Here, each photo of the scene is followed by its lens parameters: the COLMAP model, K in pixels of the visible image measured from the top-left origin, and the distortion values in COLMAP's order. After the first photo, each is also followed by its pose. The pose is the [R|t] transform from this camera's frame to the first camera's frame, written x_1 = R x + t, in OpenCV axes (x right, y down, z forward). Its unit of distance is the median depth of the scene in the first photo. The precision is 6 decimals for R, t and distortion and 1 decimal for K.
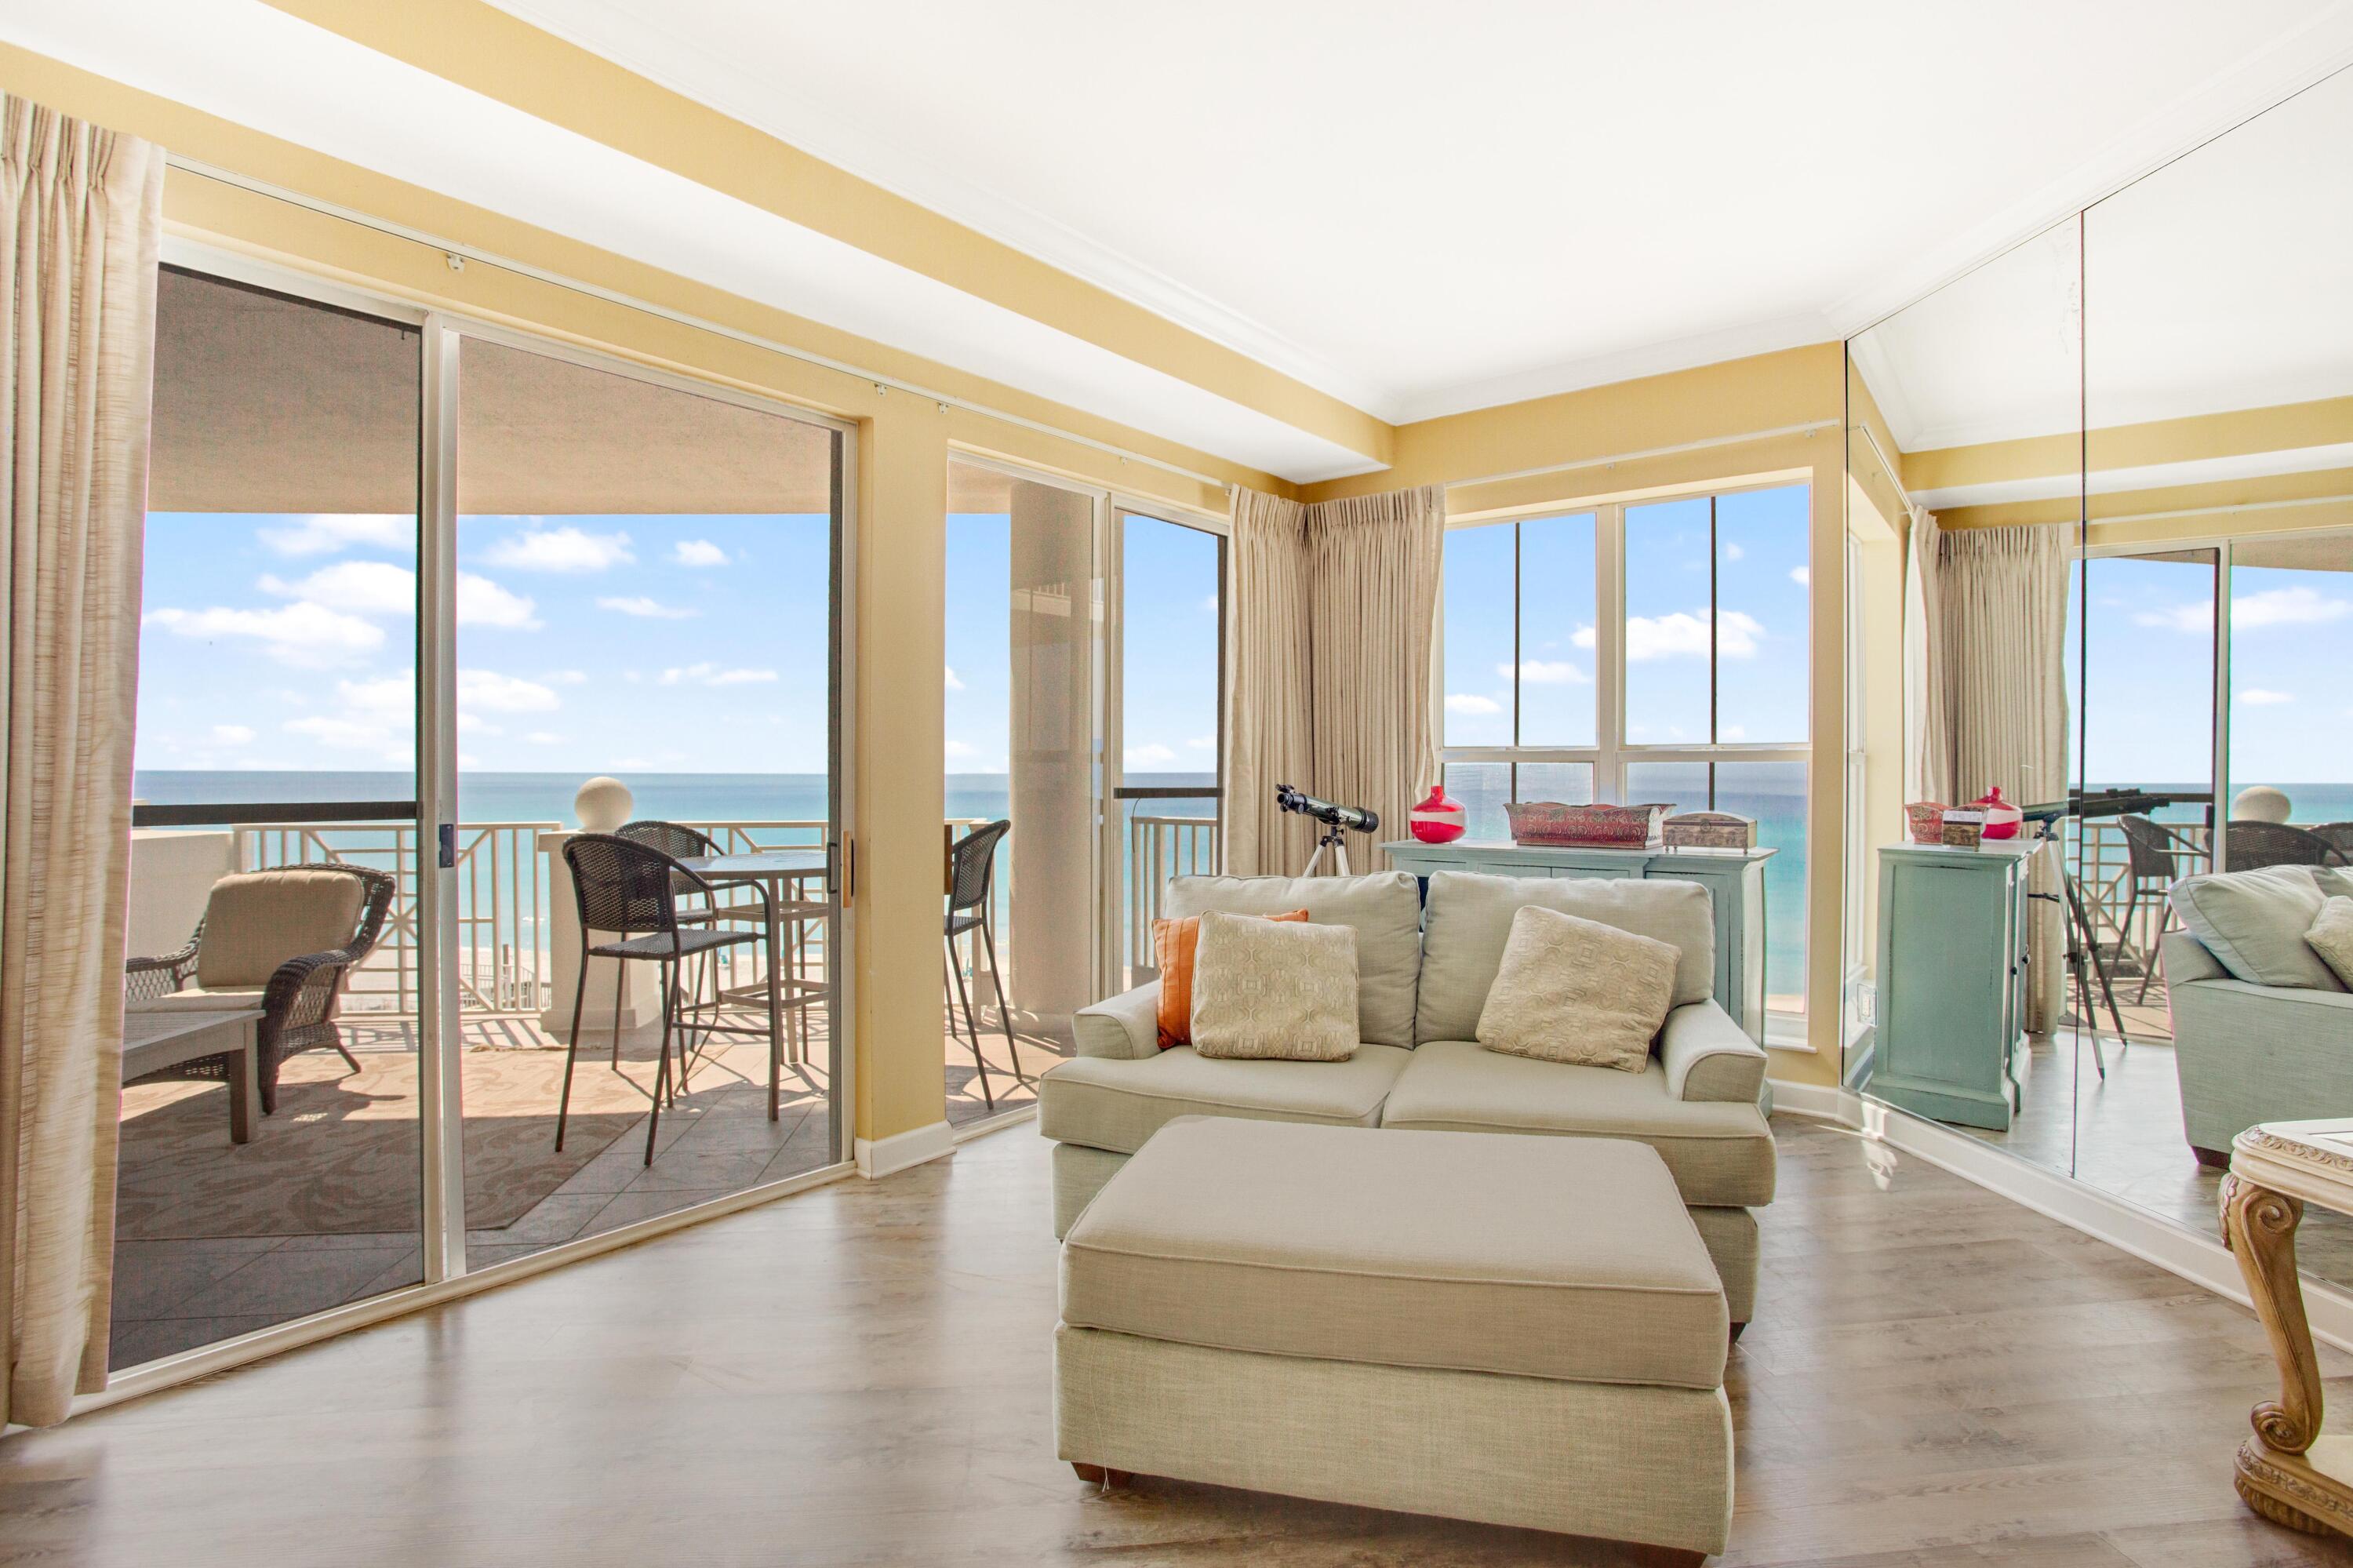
lens RADIAL K [[1200.4, 0, 1180.0], [0, 1200.4, 775.1], [0, 0, 1]] dist [-0.076221, 0.036544]
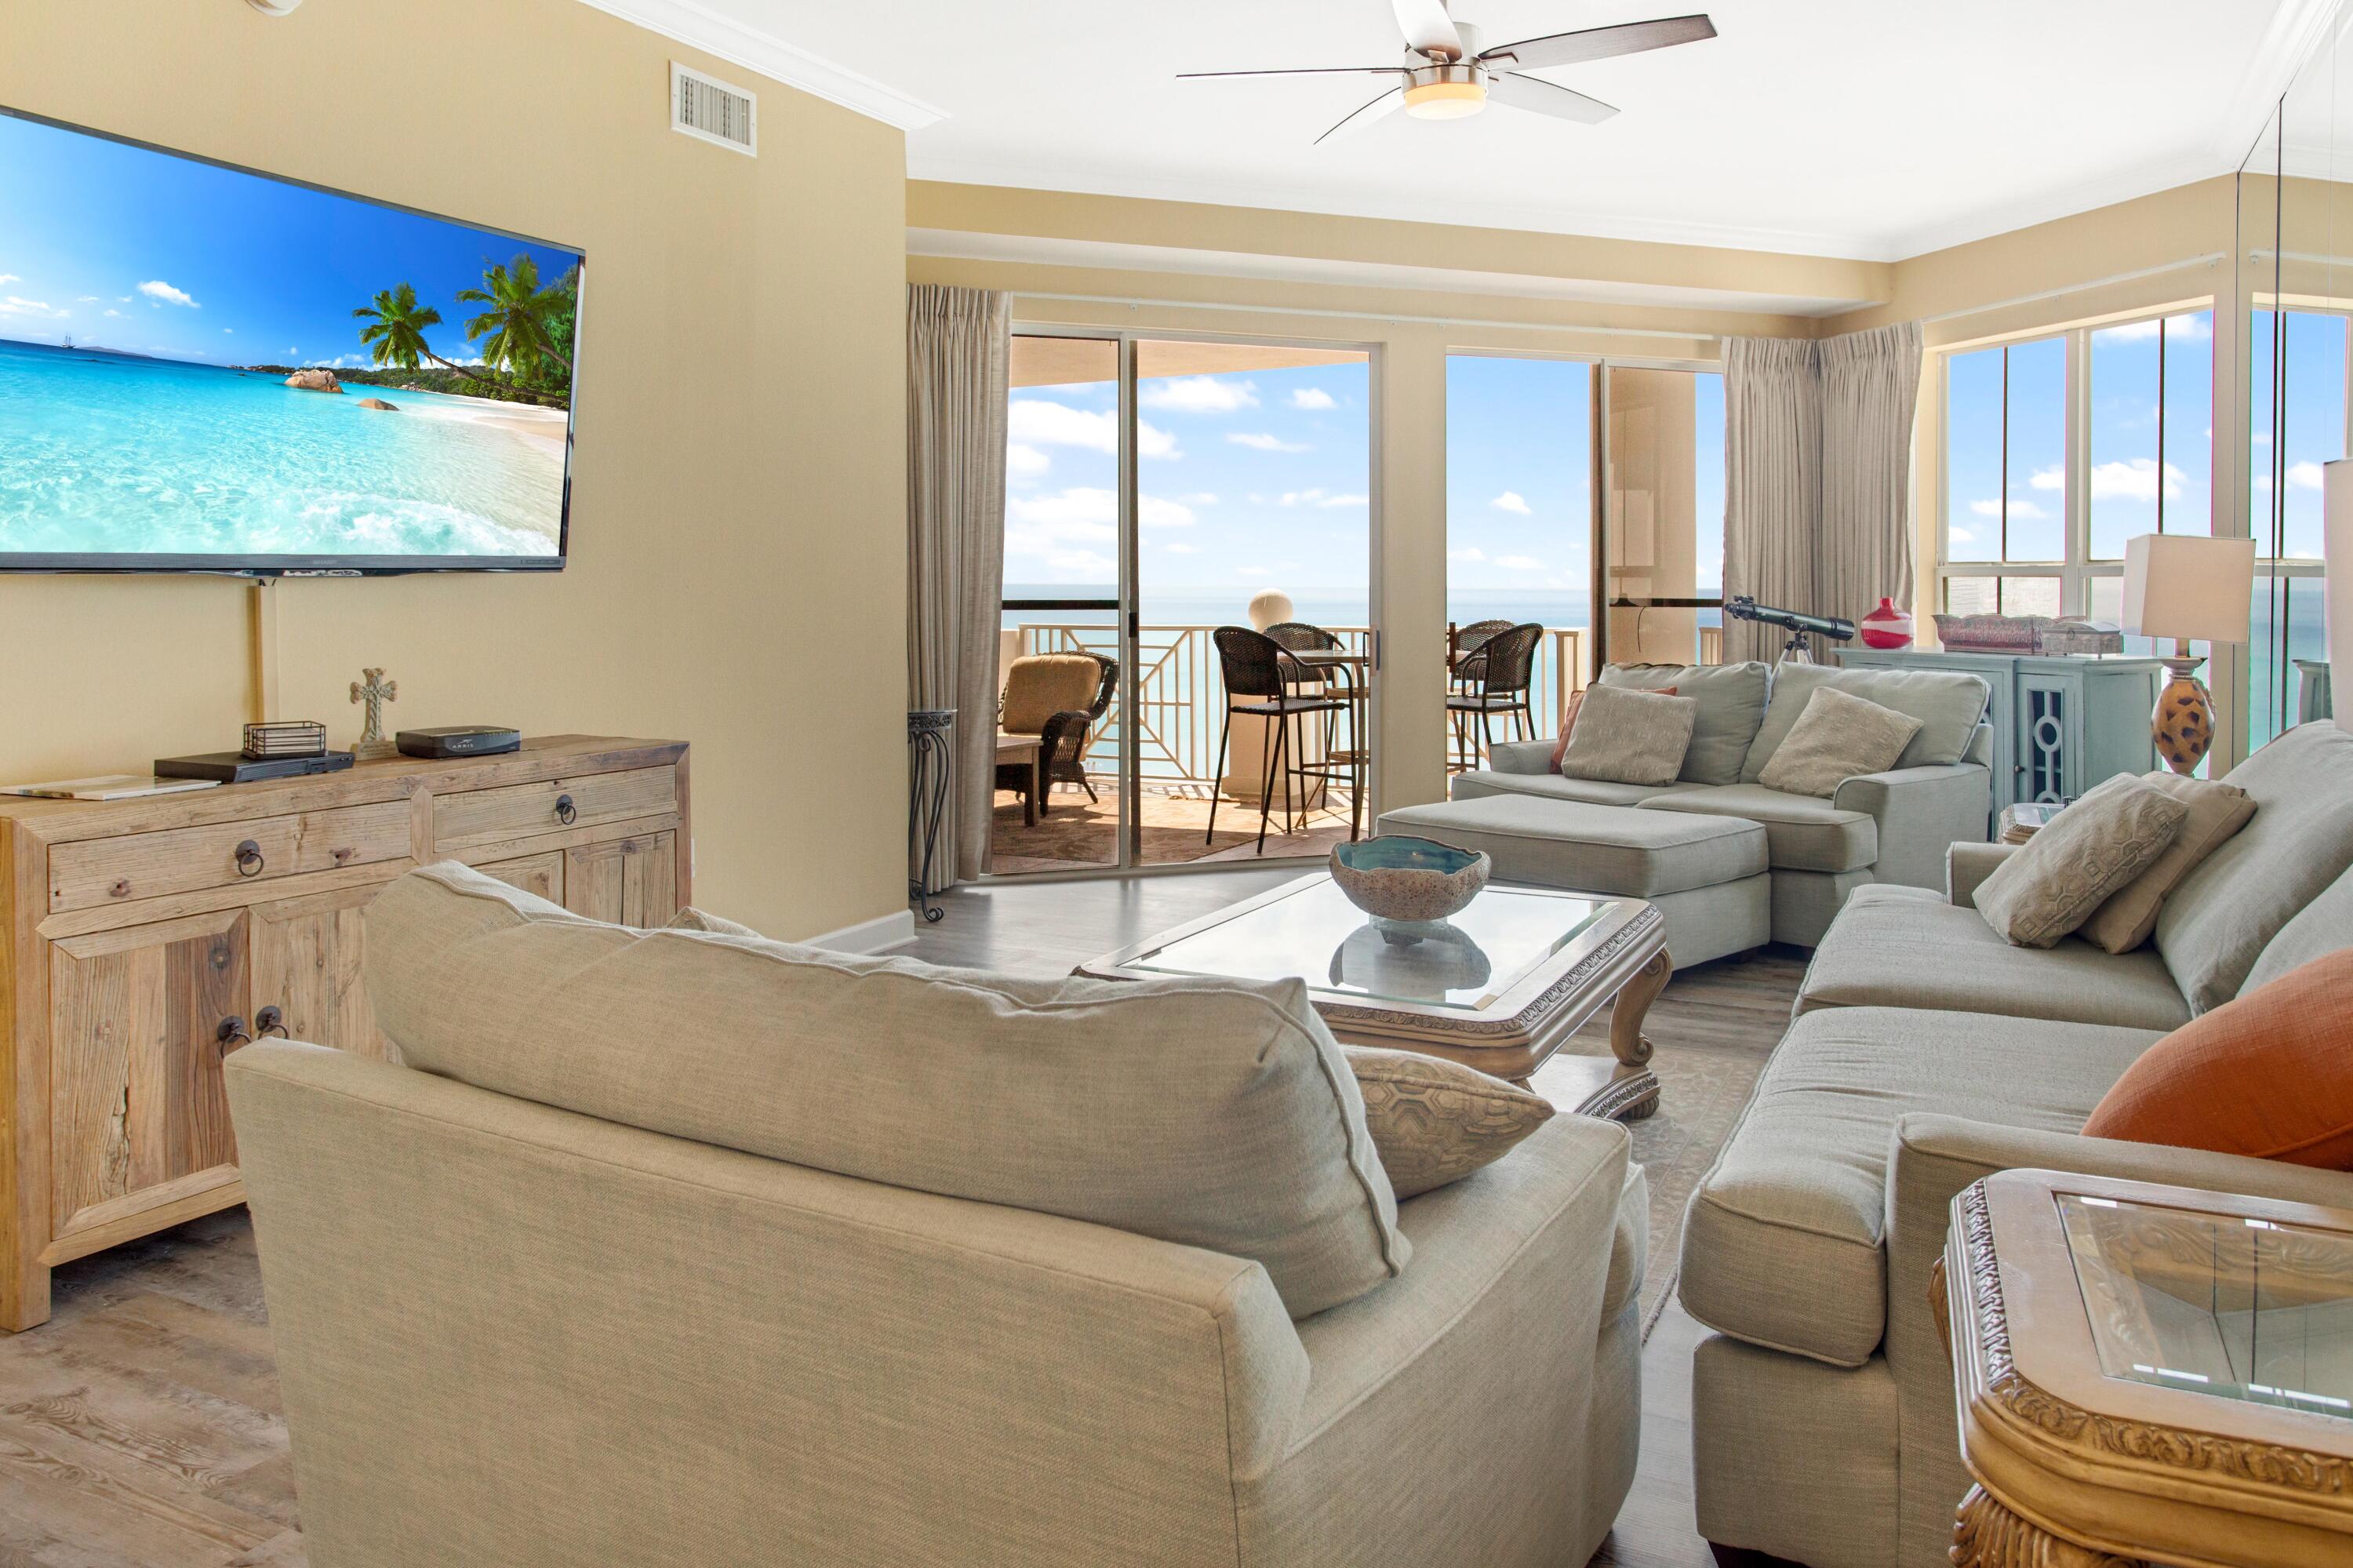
lens RADIAL K [[1535.6, 0, 1178.8], [0, 1535.6, 712.3], [0, 0, 1]] dist [-0.000852, 0.001572]
pose [[0.843209, 0.047188, -0.535511, 0.497195], [-0.003980, 0.996661, 0.081557, 0.000842], [0.537571, -0.066638, 0.840581, -0.676710]]
